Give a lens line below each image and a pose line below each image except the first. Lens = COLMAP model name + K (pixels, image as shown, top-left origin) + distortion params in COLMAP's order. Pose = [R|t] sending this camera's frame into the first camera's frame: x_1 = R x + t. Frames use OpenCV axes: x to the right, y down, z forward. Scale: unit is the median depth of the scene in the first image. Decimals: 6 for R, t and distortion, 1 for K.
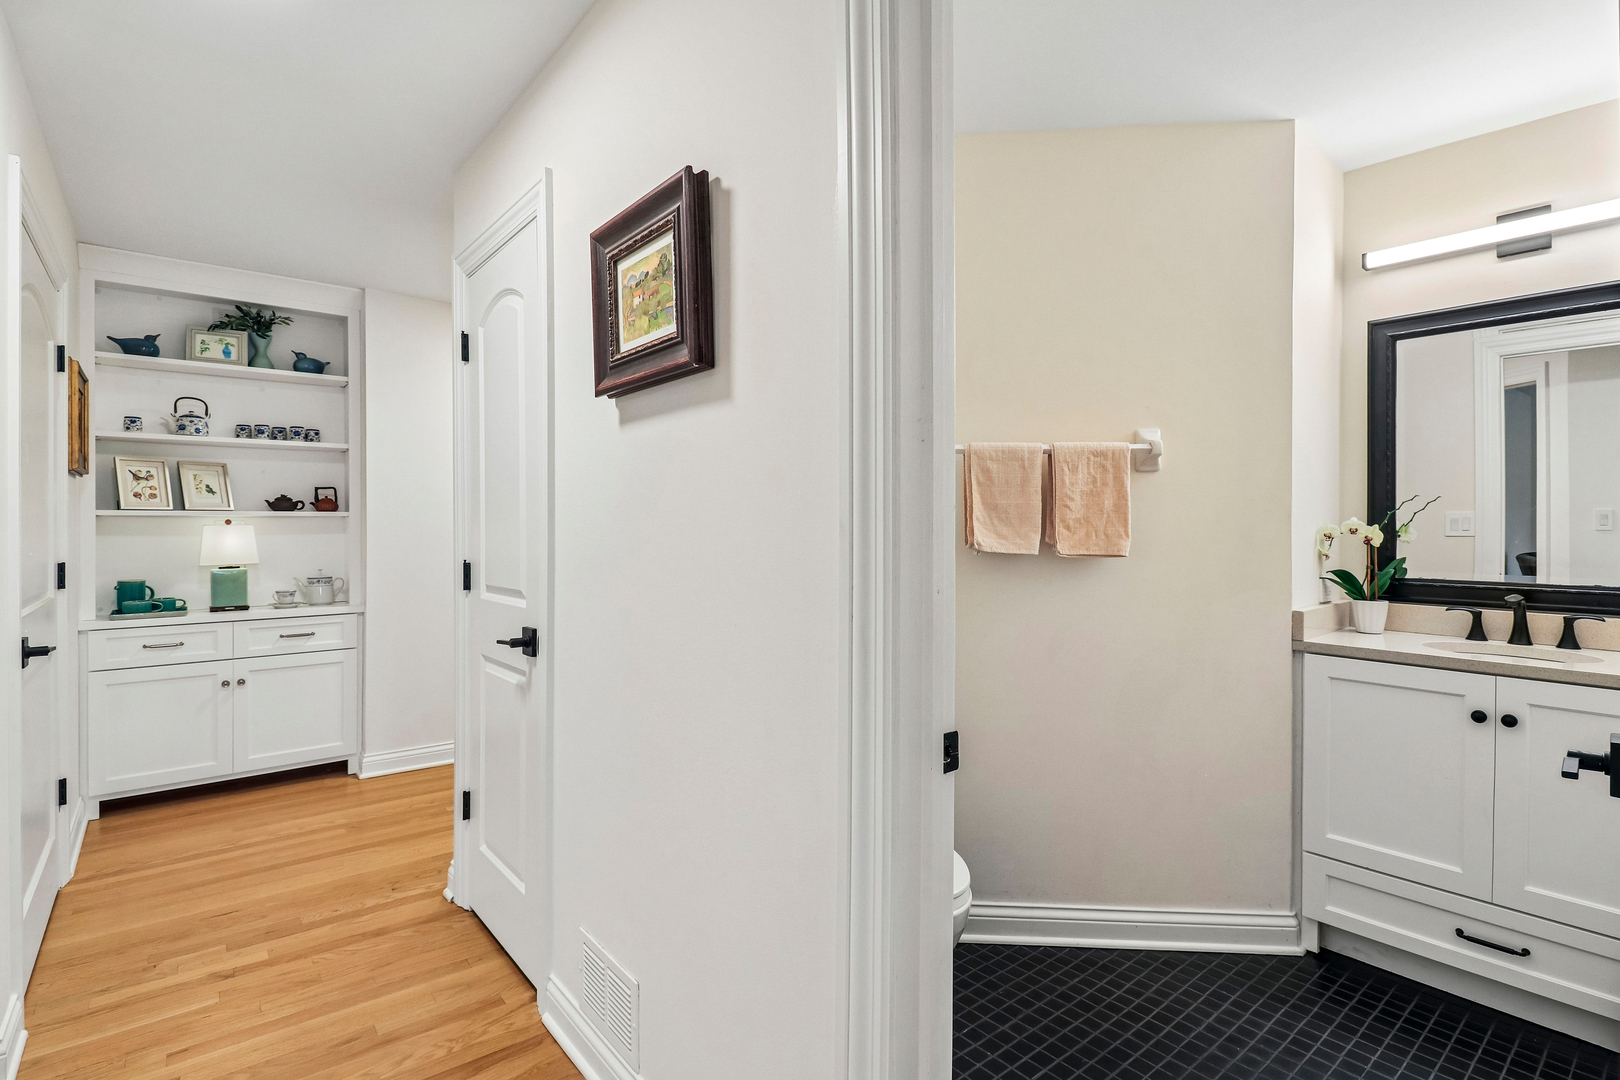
lens RADIAL K [[778.5, 0, 836.2], [0, 778.5, 523.2], [0, 0, 1]] dist [0.001512, -0.017032]
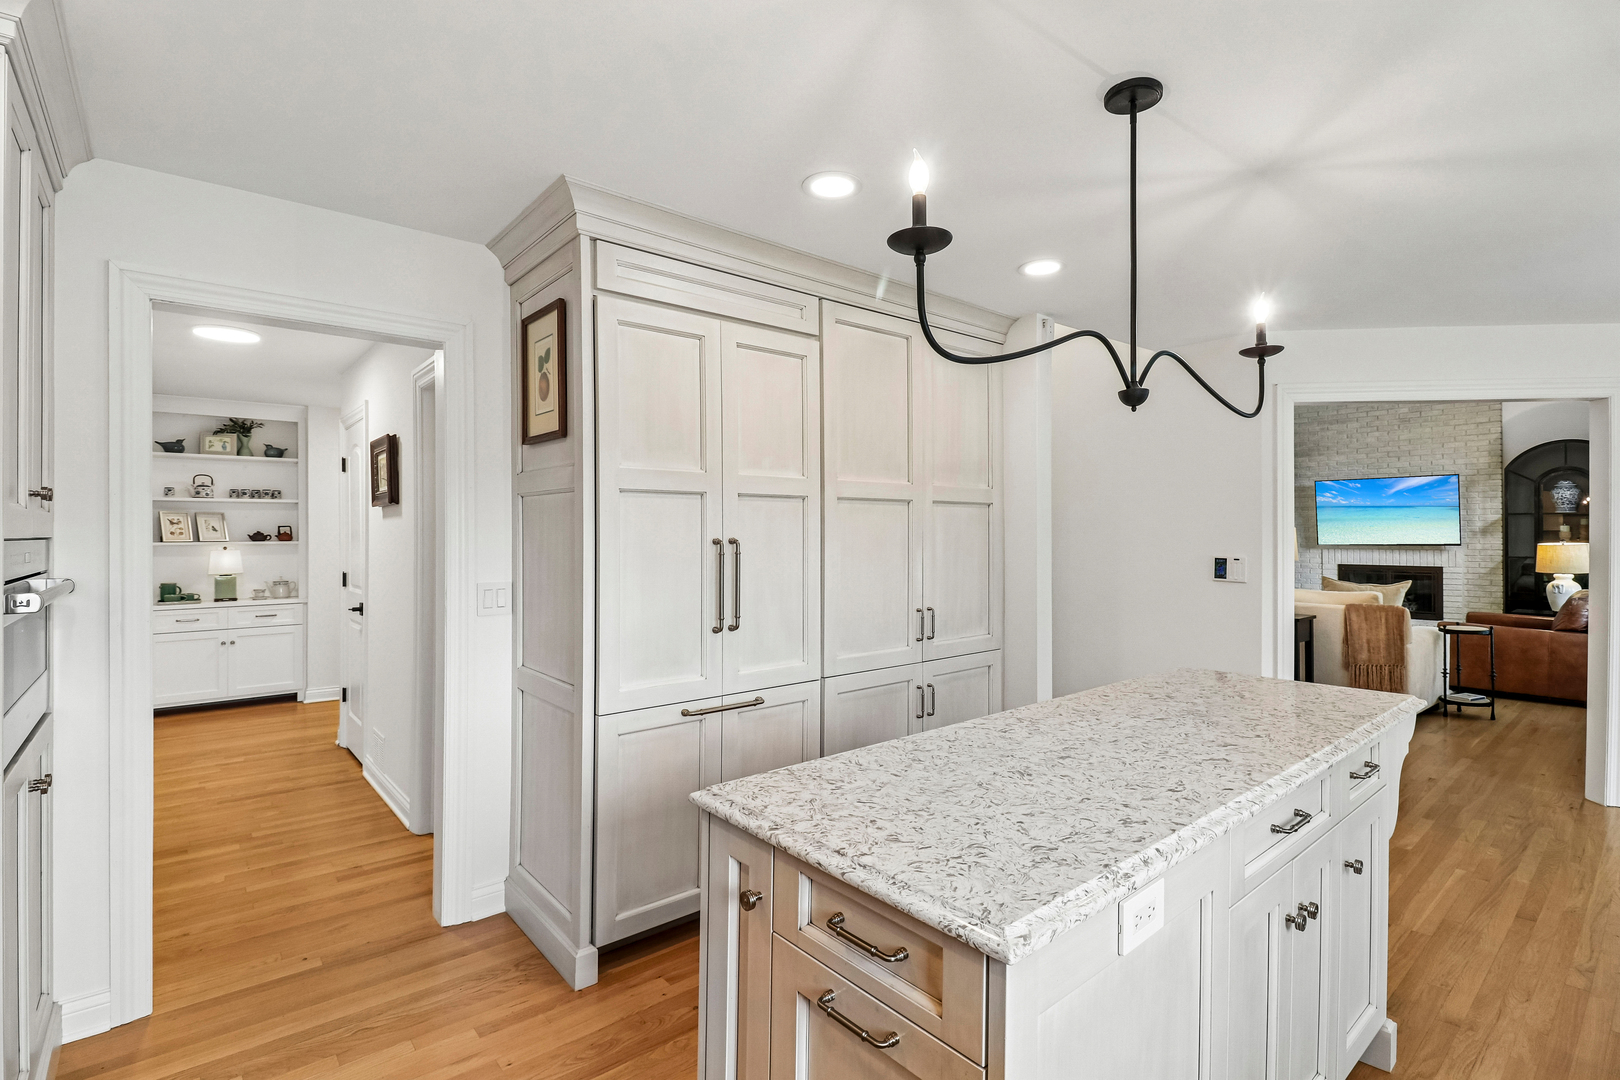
lens RADIAL K [[751.7, 0, 803.8], [0, 751.7, 529.0], [0, 0, 1]] dist [0.002223, -0.015530]
pose [[0.999986, -0.000758, -0.005300, 0.479106], [0.000734, 0.999990, -0.004376, -0.035198], [0.005303, 0.004372, 0.999976, -0.617931]]
